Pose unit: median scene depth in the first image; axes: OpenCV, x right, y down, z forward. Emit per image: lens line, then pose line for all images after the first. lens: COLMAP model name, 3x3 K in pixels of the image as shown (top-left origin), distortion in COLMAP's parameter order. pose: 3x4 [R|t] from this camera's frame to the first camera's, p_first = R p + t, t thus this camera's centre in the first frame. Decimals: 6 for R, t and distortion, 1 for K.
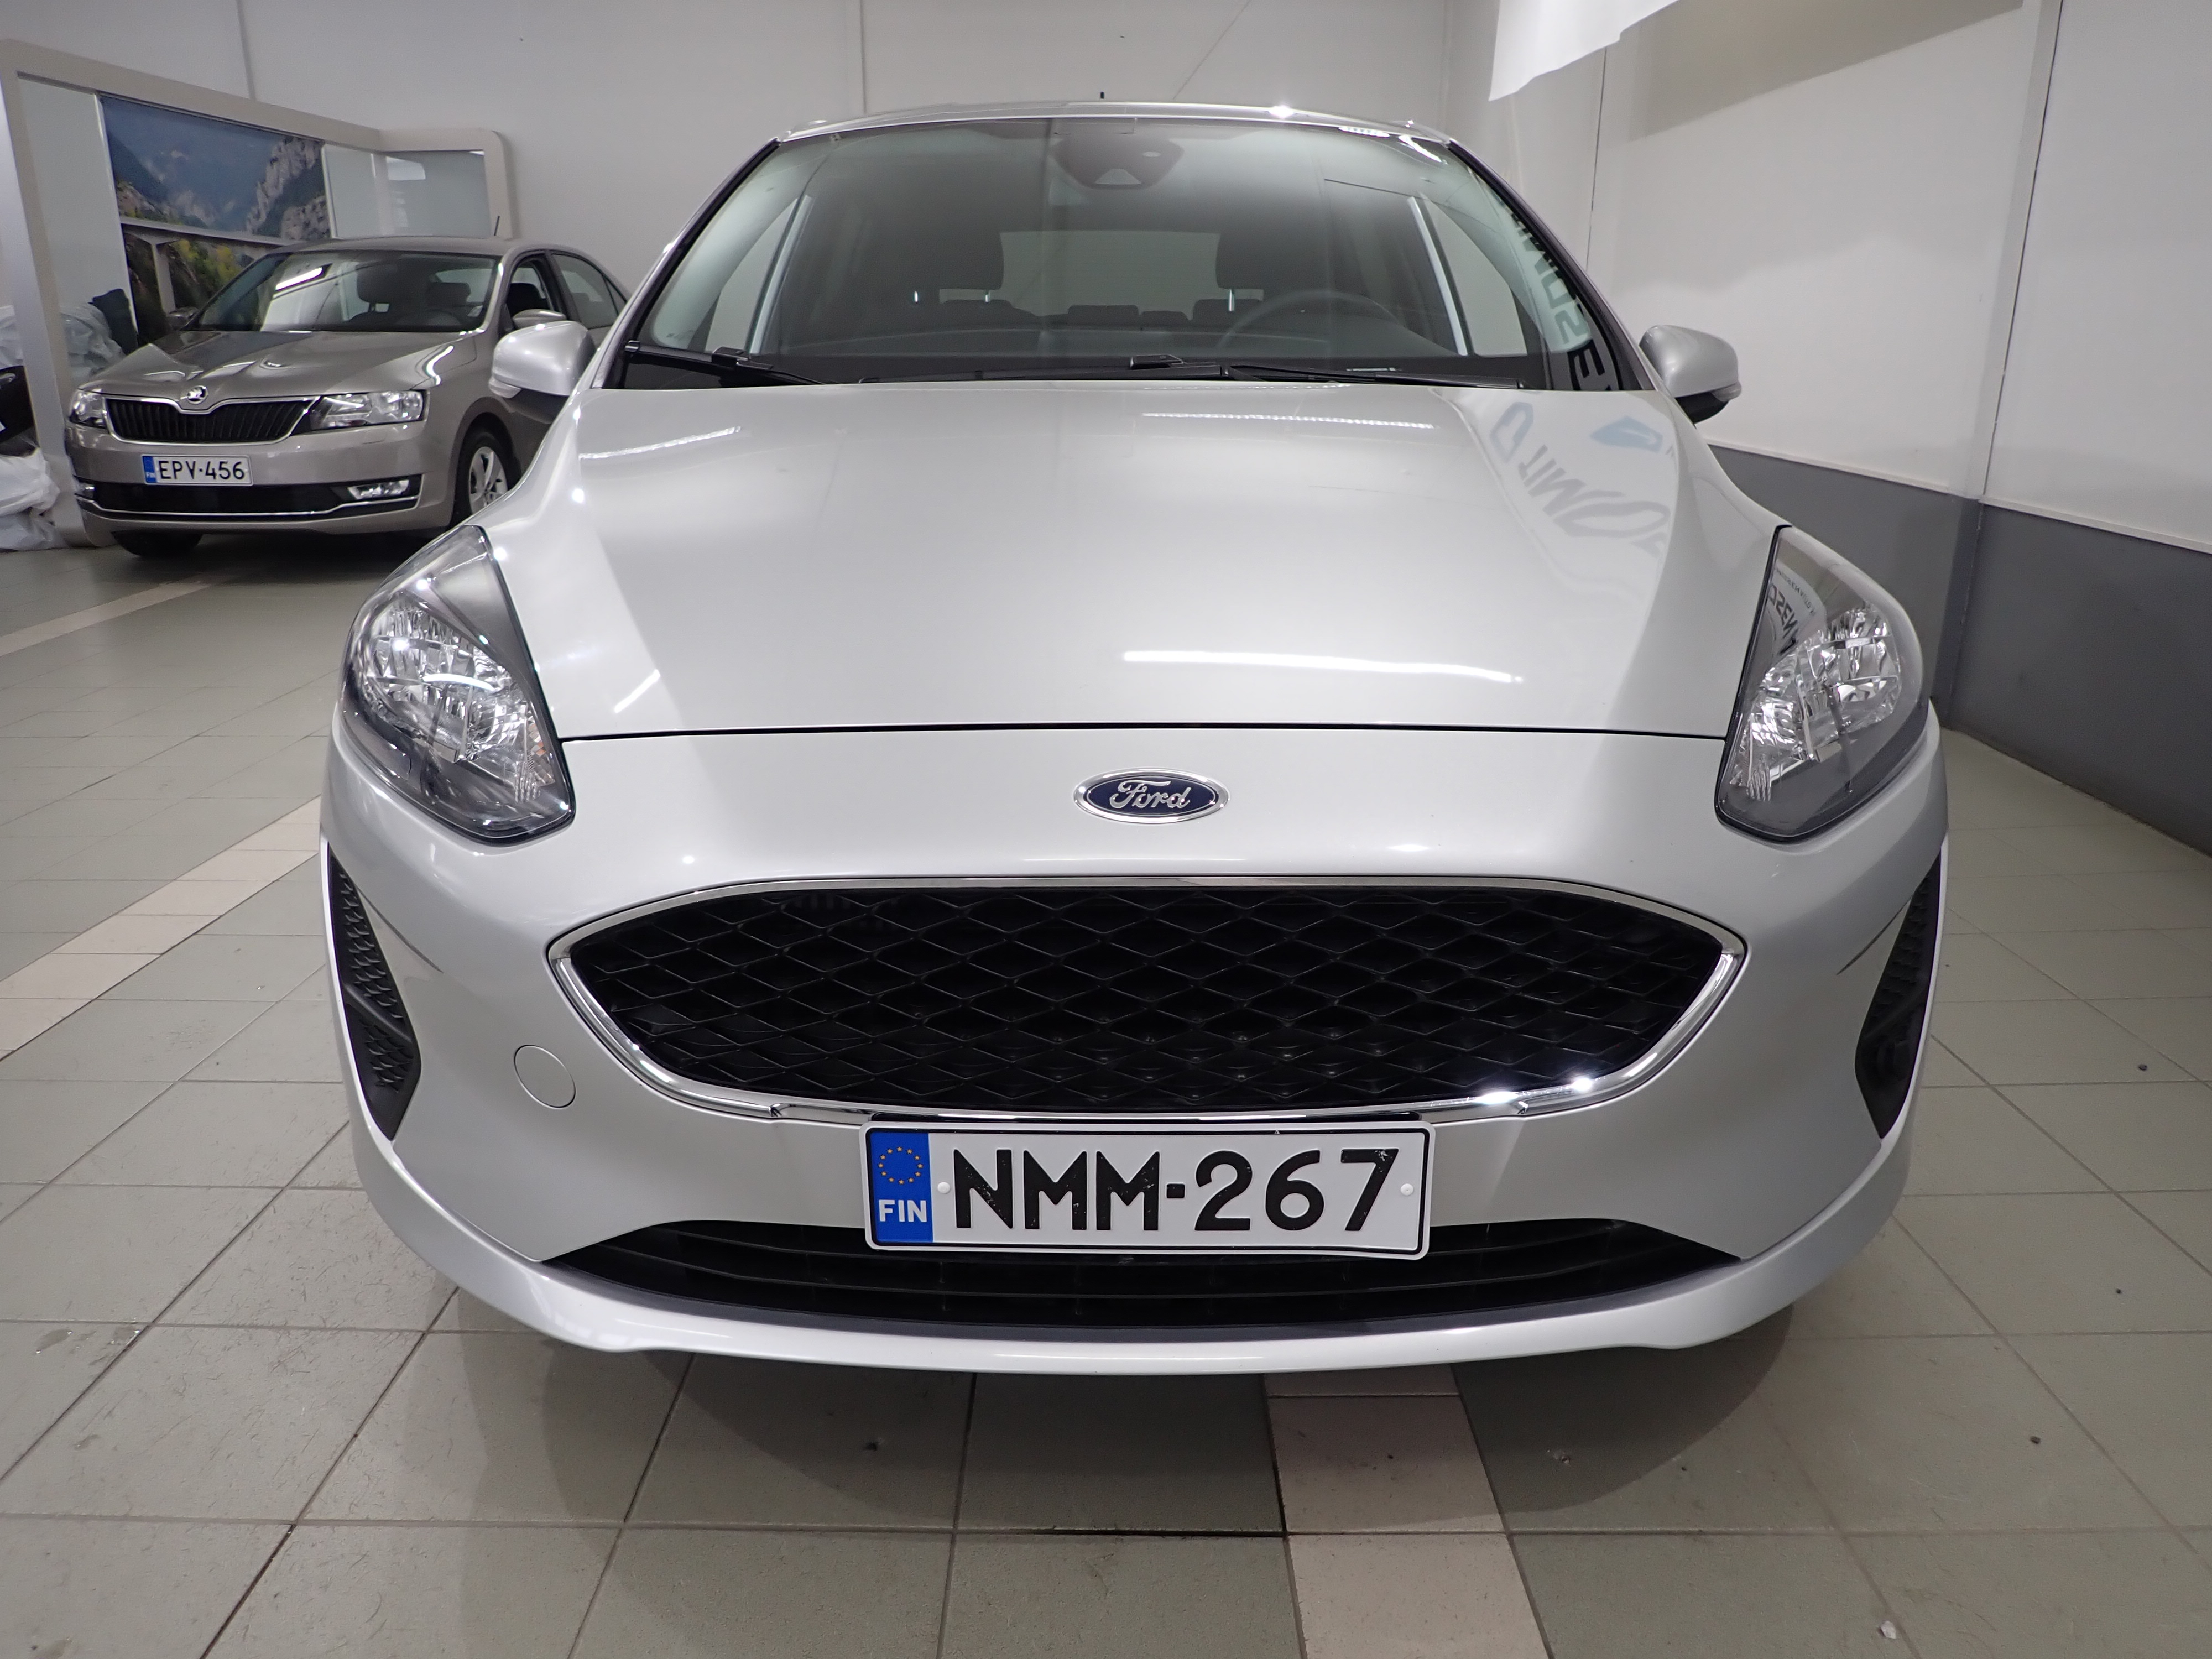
lens RADIAL K [[1628.9, 0, 1092.0], [0, 1628.9, 841.5], [0, 0, 1]] dist [-0.000350, -0.006957]
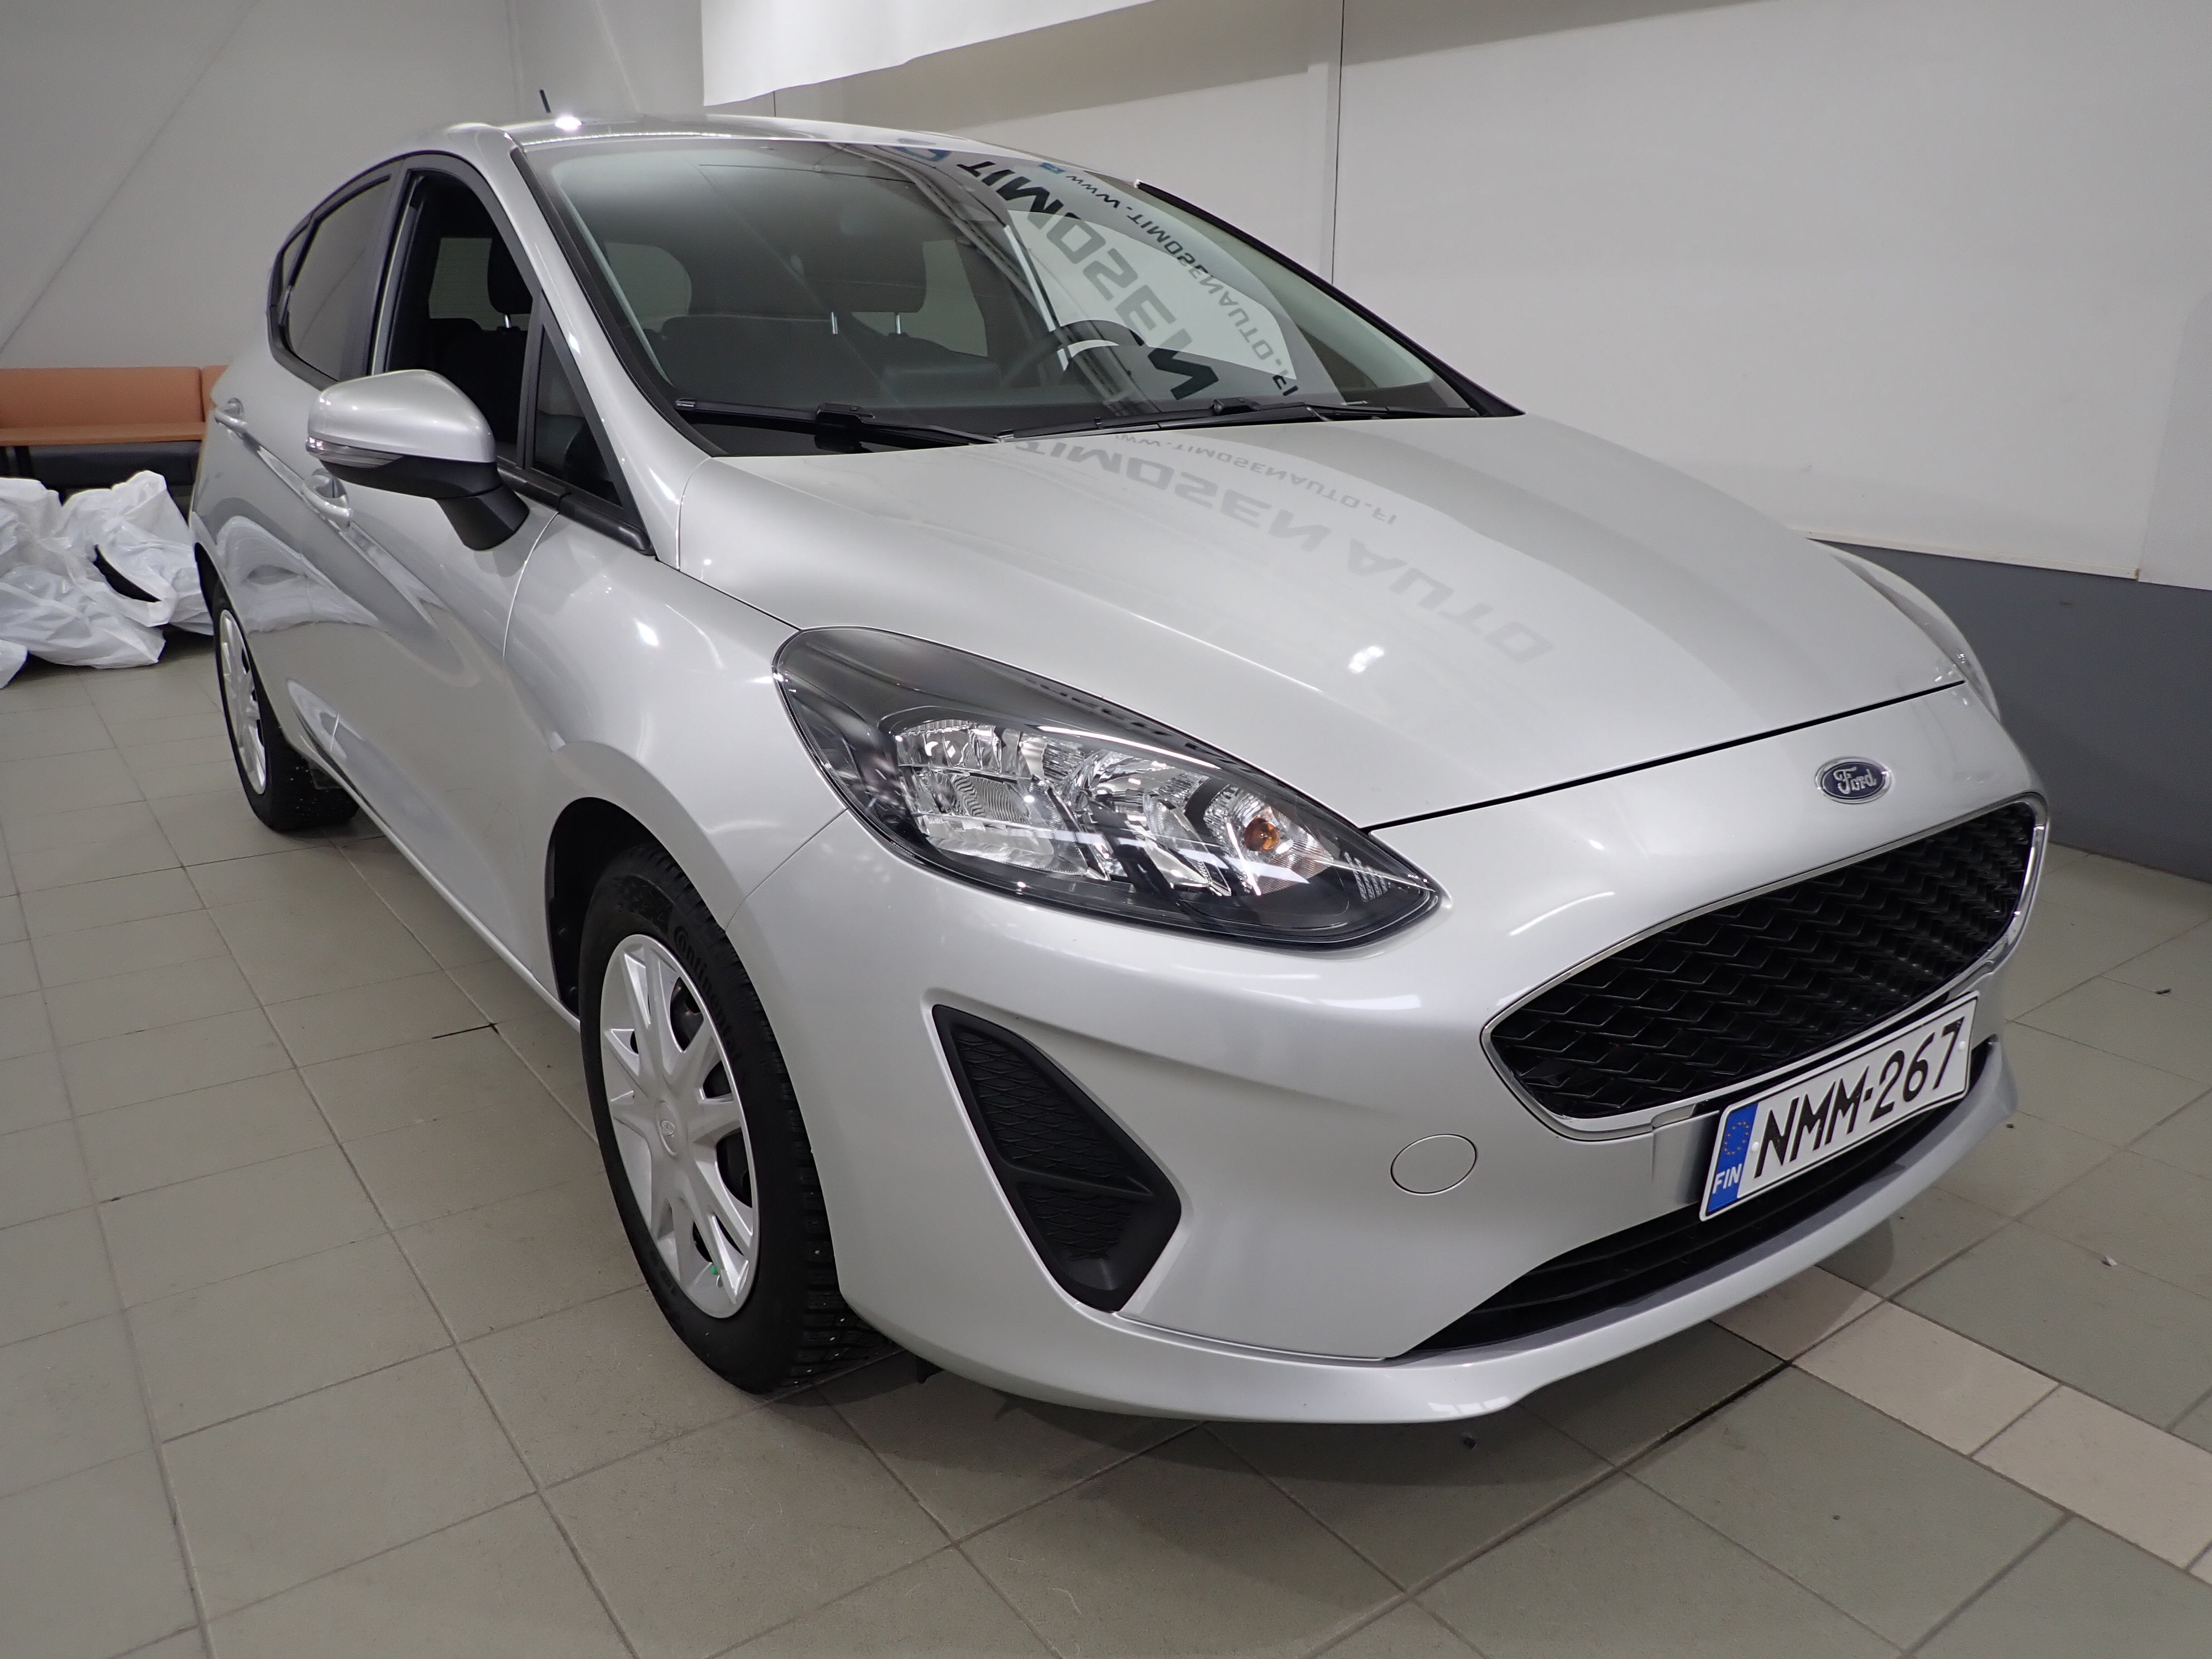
lens RADIAL K [[1628.9, 0, 1092.0], [0, 1628.9, 841.5], [0, 0, 1]] dist [-0.000350, -0.006957]
pose [[0.807280, -0.182331, 0.561296, -0.972386], [0.178094, 0.982004, 0.062851, -0.140245], [-0.562655, 0.049225, 0.825225, 0.272335]]
